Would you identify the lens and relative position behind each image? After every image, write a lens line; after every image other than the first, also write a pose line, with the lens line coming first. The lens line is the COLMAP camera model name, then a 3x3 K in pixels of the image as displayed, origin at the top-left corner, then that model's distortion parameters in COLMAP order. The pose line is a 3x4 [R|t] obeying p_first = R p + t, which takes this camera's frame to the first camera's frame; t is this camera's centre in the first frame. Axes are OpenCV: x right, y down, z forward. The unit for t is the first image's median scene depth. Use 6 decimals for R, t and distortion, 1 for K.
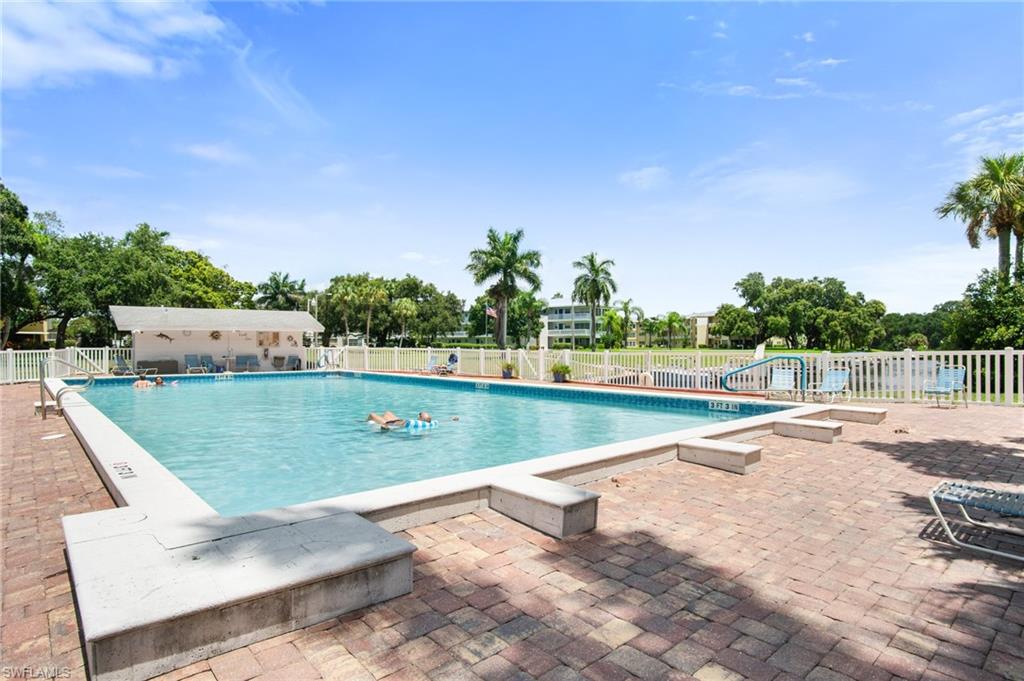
lens RADIAL K [[552.5, 0, 512.9], [0, 552.5, 357.6], [0, 0, 1]] dist [-0.025397, -0.000277]
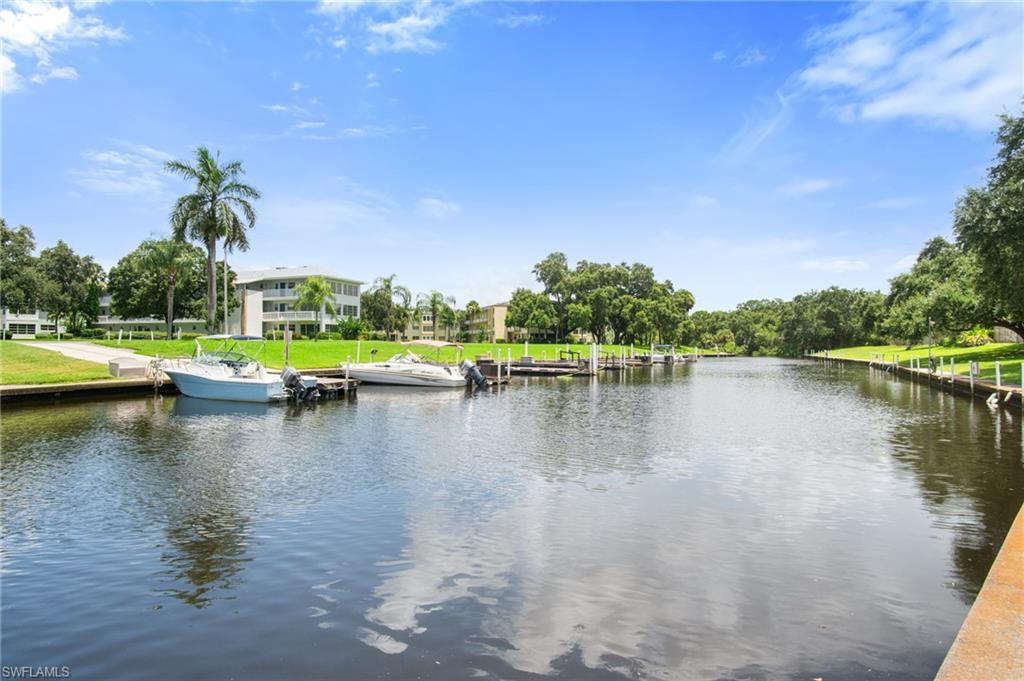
lens RADIAL K [[552.5, 0, 512.9], [0, 552.5, 357.6], [0, 0, 1]] dist [-0.025397, -0.000277]
pose [[0.960895, 0.000917, 0.276913, 0.147313], [-0.000229, 0.999997, -0.002519, 0.007123], [-0.276914, 0.002357, 0.960892, 0.215670]]
